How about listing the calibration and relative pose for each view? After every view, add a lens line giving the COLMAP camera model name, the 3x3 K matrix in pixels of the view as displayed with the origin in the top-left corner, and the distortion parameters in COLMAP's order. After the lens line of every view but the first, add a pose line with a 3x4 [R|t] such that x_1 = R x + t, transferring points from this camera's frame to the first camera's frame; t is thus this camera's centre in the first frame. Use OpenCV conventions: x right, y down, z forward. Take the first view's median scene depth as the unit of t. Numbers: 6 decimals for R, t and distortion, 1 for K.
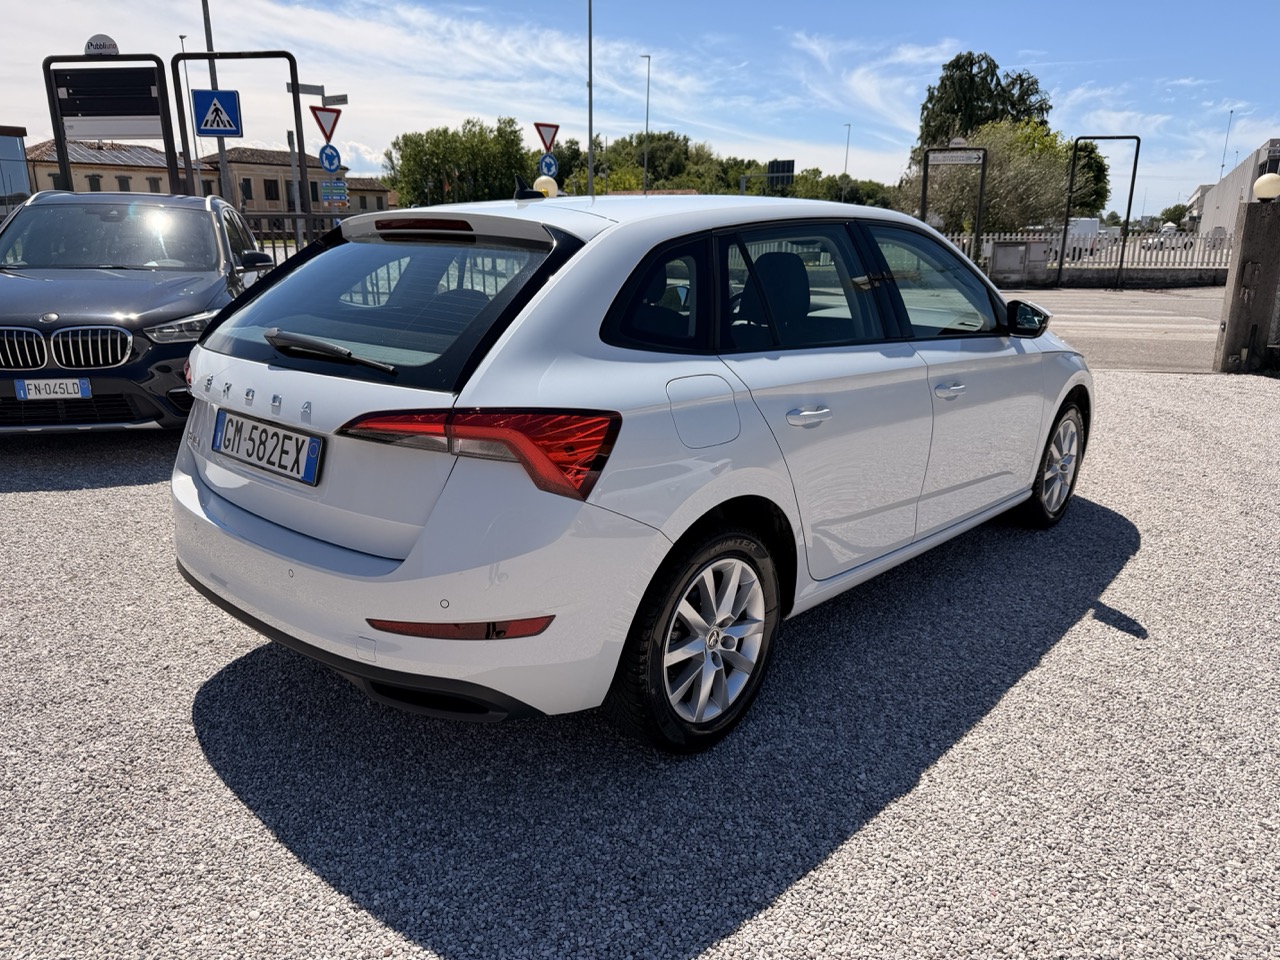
lens RADIAL K [[928.1, 0, 644.6], [0, 928.1, 485.3], [0, 0, 1]] dist [0.019664, -0.028363]
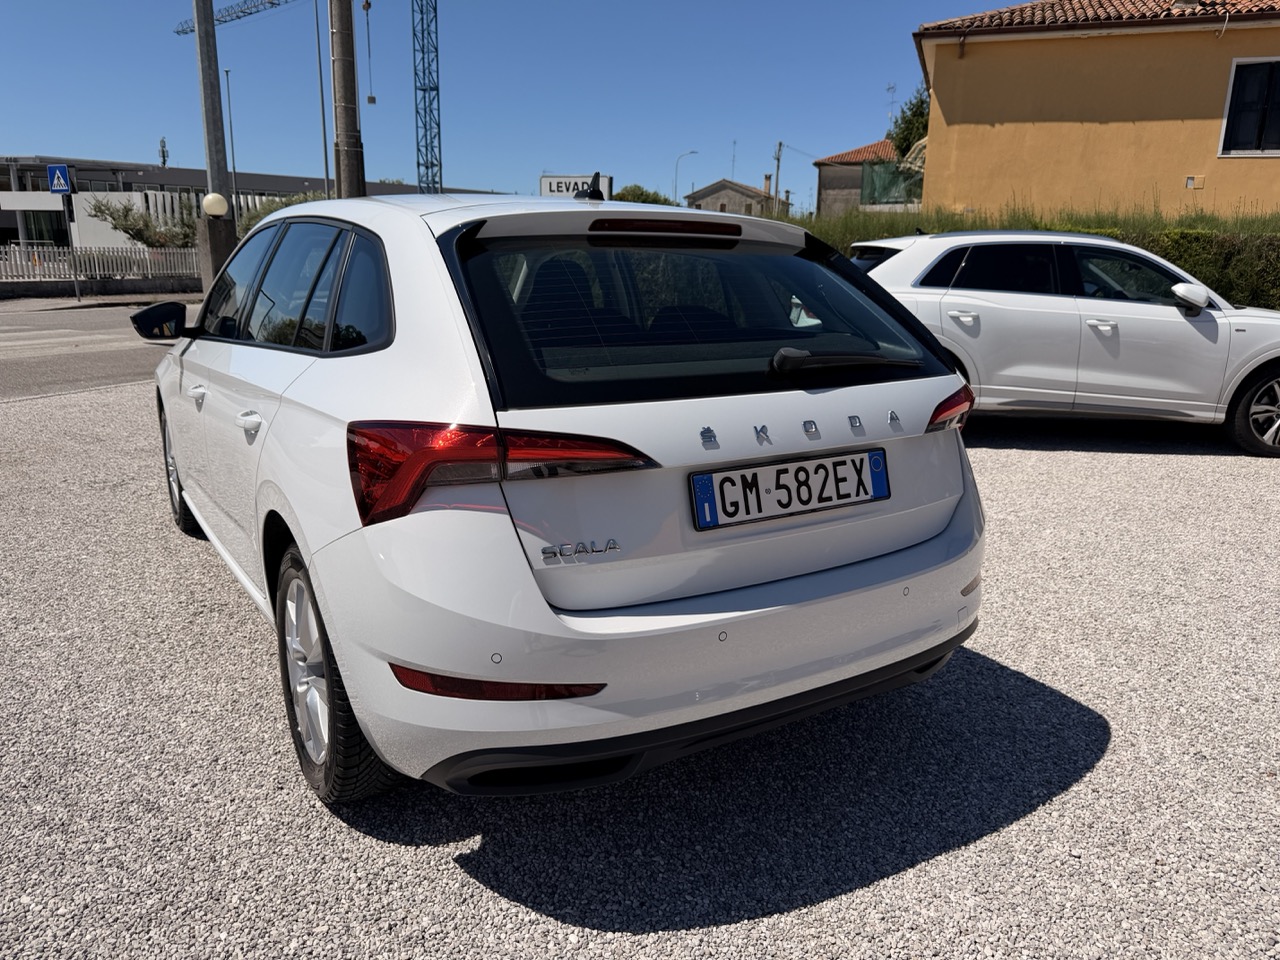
lens RADIAL K [[928.1, 0, 646.3], [0, 928.1, 481.5], [0, 0, 1]] dist [0.019664, -0.028363]
pose [[0.289982, -0.231011, 0.928733, -1.266570], [0.247068, 0.955605, 0.160552, -0.223463], [-0.924591, 0.182903, 0.334184, 0.871723]]
